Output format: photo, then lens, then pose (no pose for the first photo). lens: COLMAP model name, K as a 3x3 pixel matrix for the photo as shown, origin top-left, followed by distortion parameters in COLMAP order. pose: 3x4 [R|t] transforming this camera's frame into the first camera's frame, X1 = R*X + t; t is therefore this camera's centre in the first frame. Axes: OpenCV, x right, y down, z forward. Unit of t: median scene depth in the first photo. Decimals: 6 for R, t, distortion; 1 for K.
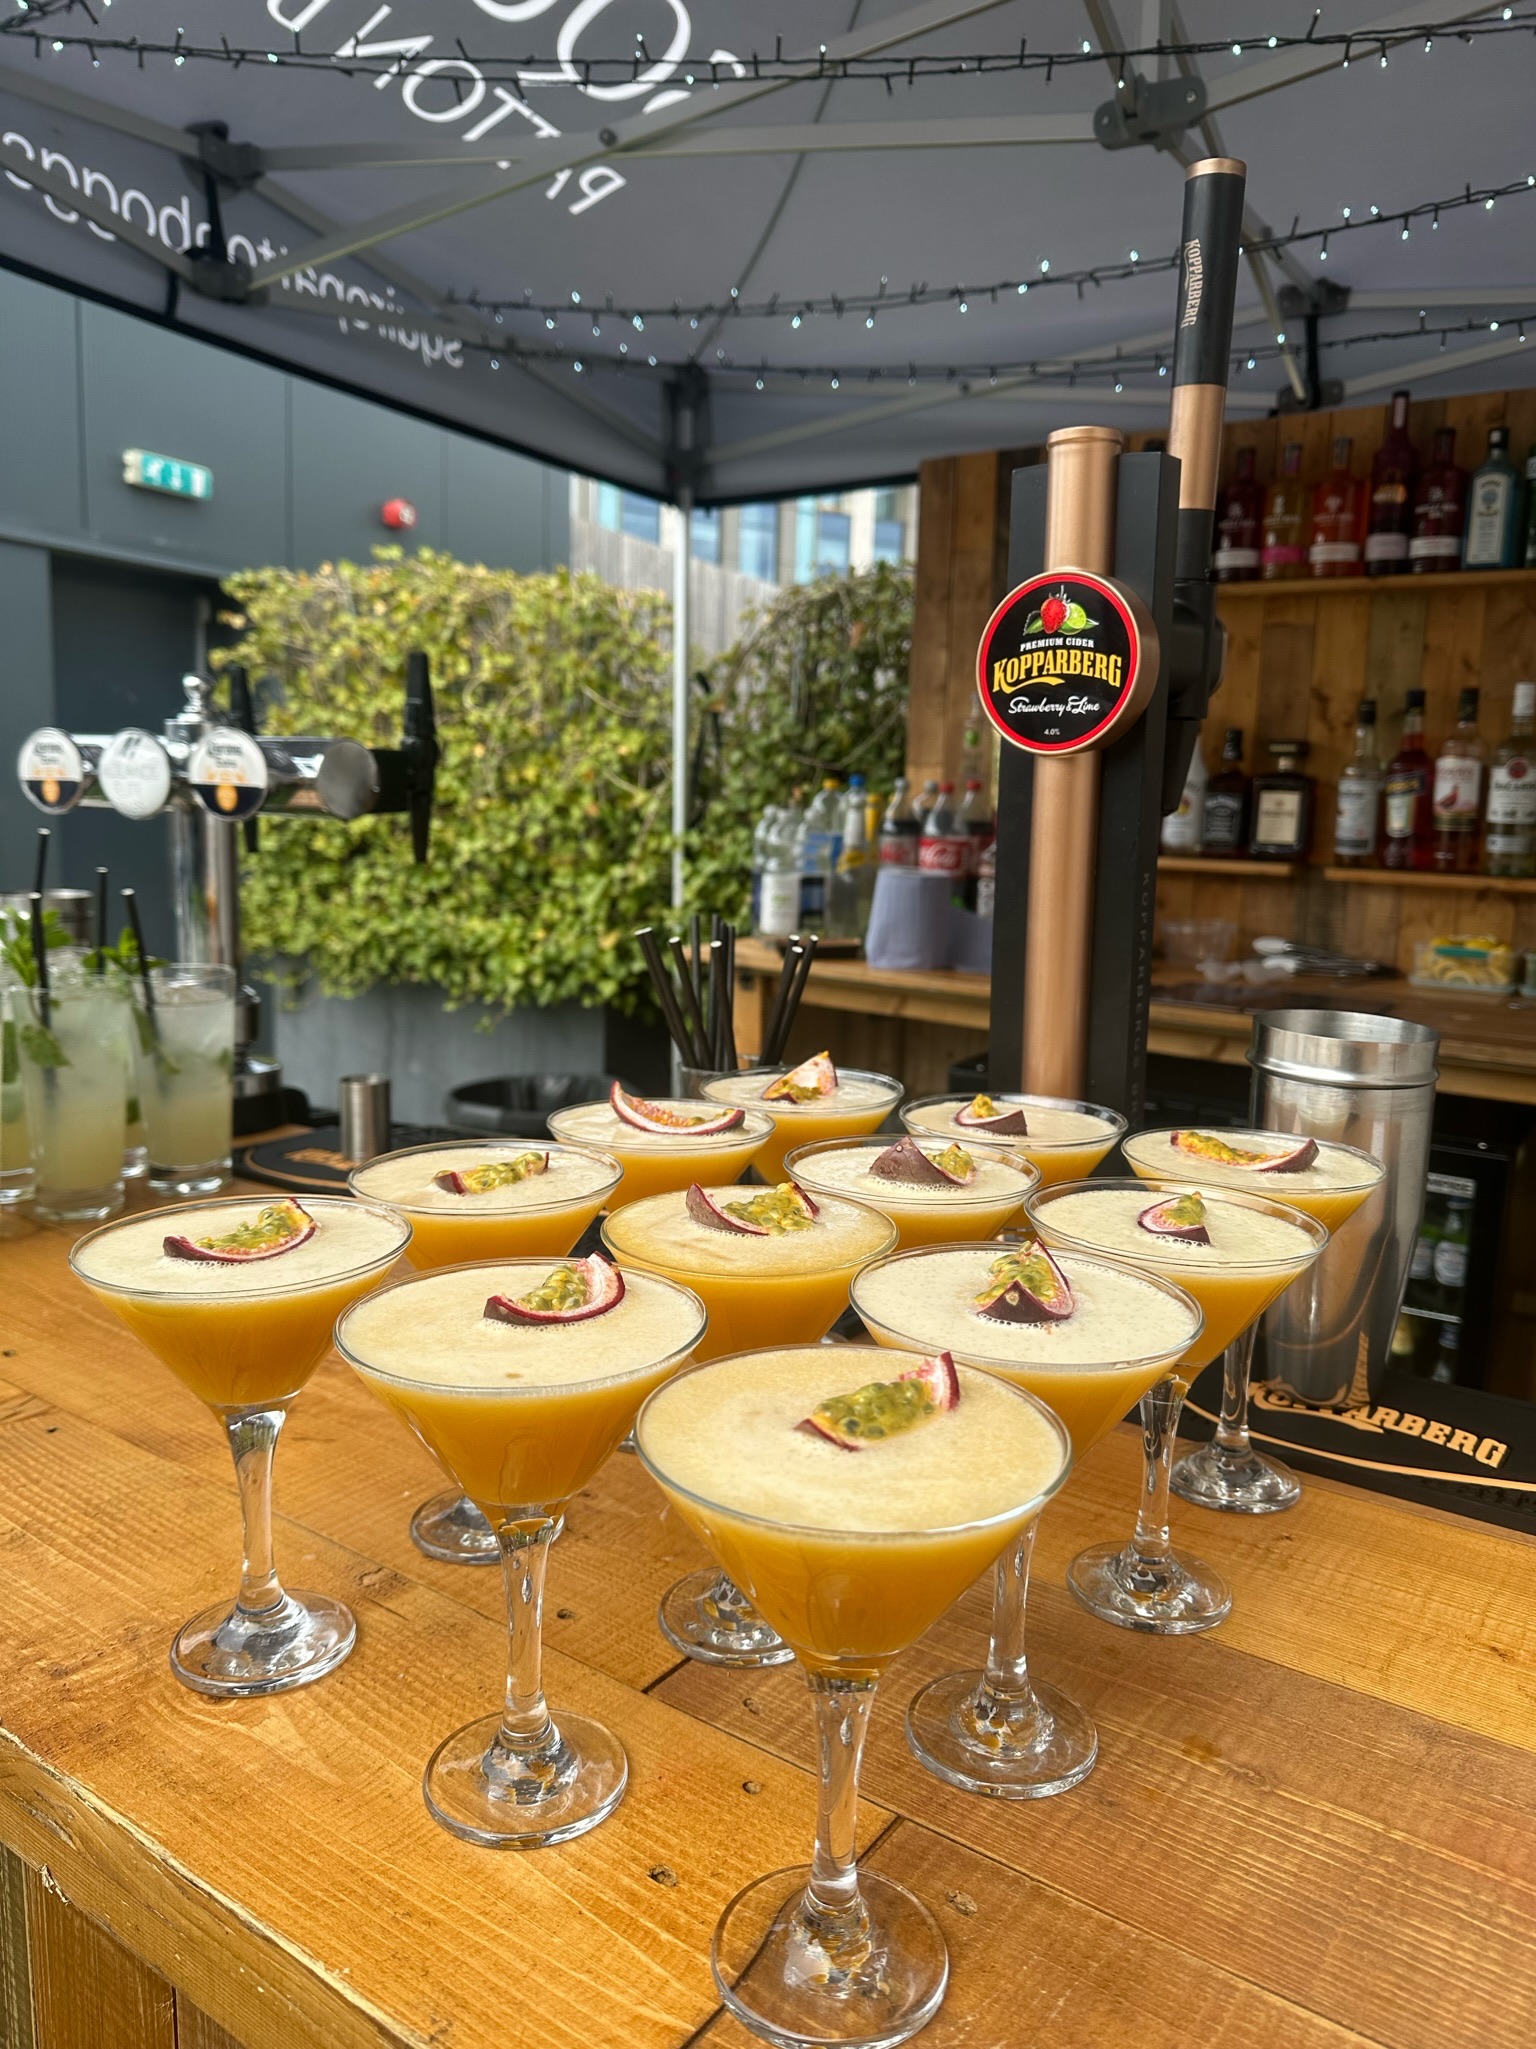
lens RADIAL K [[1479.6, 0, 768.0], [0, 1479.6, 1024.5], [0, 0, 1]] dist [0.077207, -0.126311]
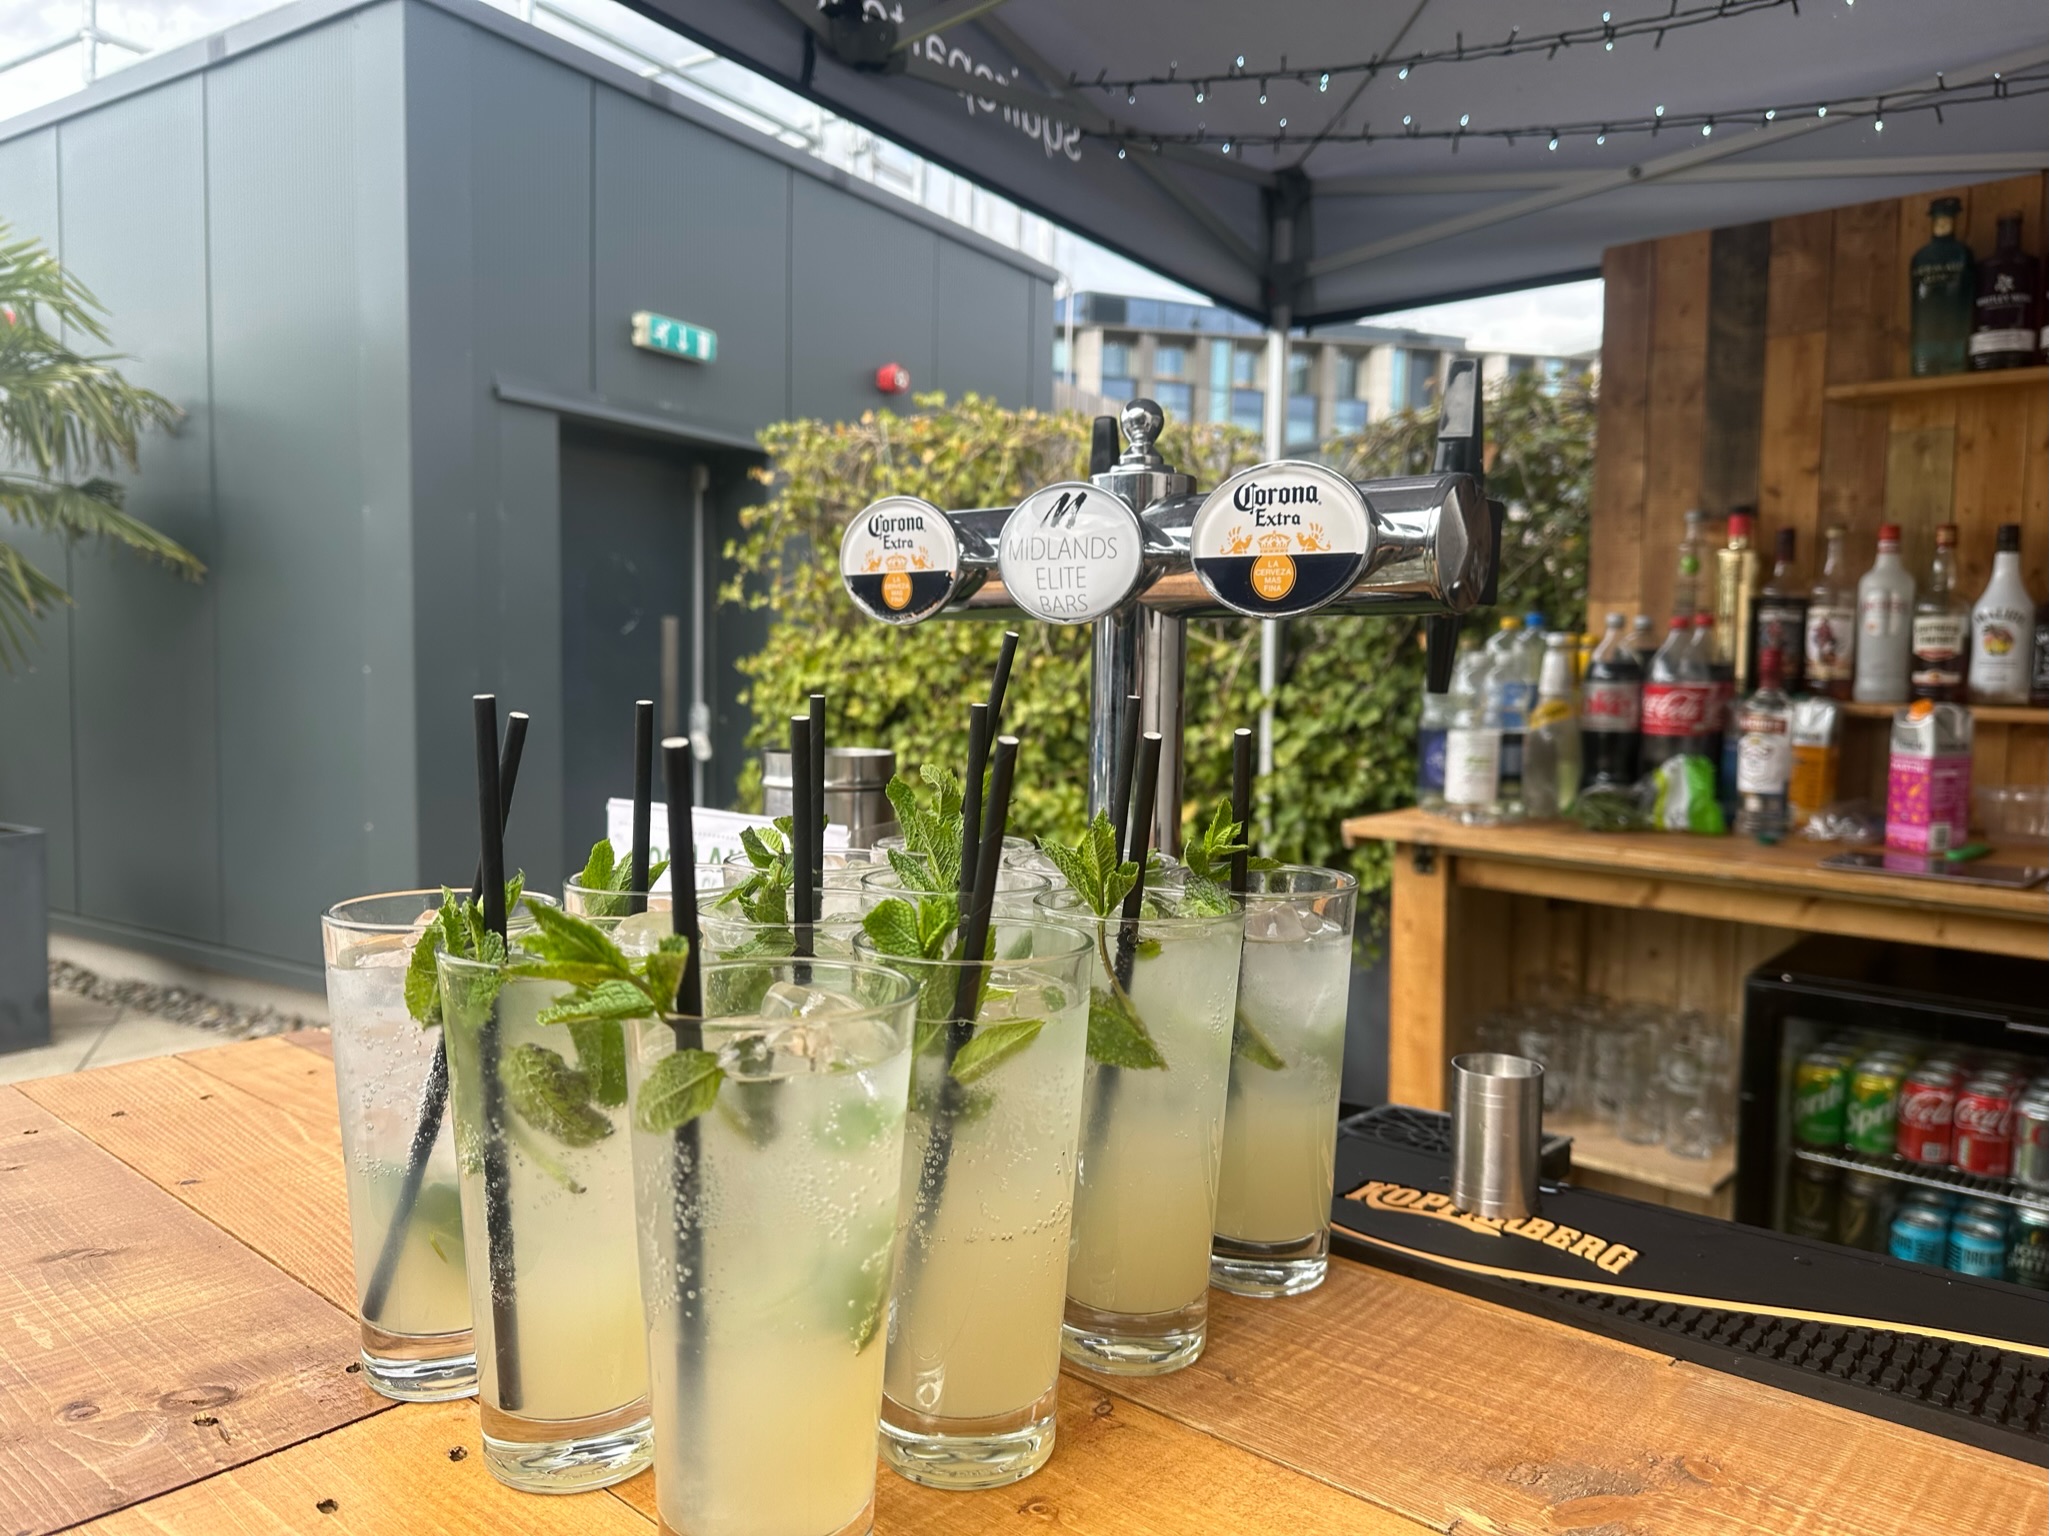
lens RADIAL K [[1438.2, 0, 1023.7], [0, 1438.2, 754.5], [0, 0, 1]] dist [0.227850, -0.437321]
pose [[0.996152, -0.010072, -0.087065, -0.127794], [0.001686, 0.995394, -0.095857, -0.008536], [0.087630, 0.095341, 0.991580, 0.133683]]
